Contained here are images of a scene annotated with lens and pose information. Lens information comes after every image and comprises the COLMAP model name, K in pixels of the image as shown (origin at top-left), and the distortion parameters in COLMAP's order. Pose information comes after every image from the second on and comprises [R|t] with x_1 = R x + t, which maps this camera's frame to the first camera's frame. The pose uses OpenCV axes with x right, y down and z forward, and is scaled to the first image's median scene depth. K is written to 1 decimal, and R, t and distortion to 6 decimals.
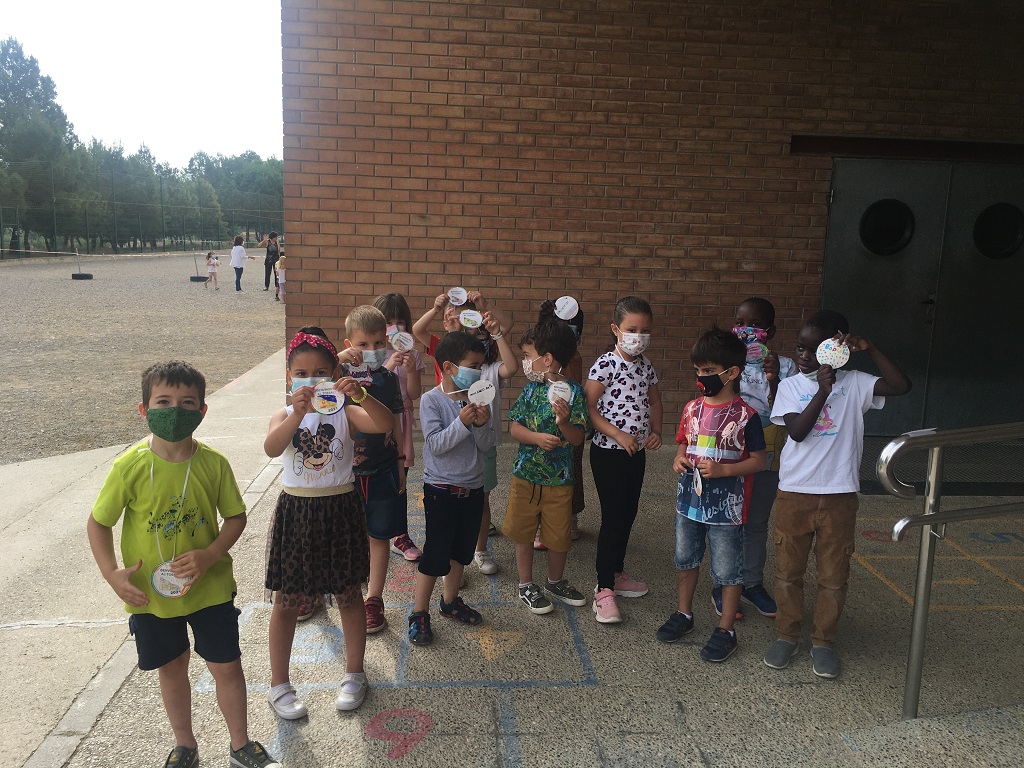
lens RADIAL K [[867.5, 0, 513.4], [0, 867.5, 382.4], [0, 0, 1]] dist [0.031920, -0.044427]
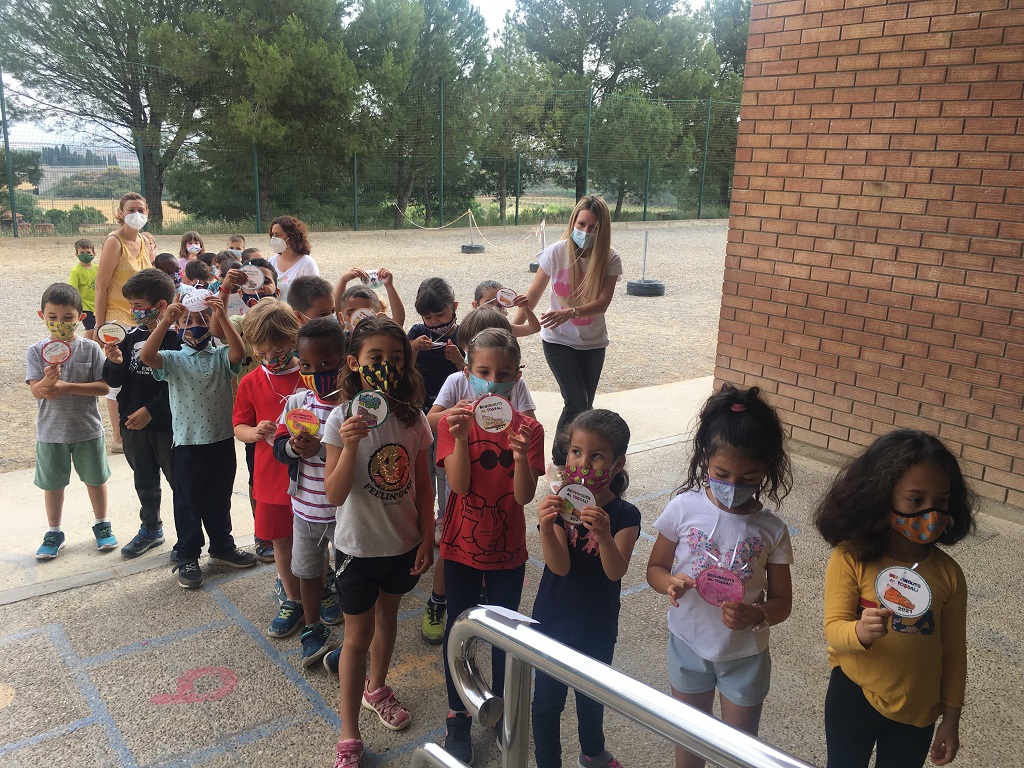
lens RADIAL K [[867.5, 0, 509.2], [0, 867.5, 387.7], [0, 0, 1]] dist [0.031920, -0.044427]
pose [[0.856743, 0.120722, -0.501416, 0.026266], [-0.098693, 0.992628, 0.070356, -0.035389], [0.506213, -0.010790, 0.862341, 0.172741]]
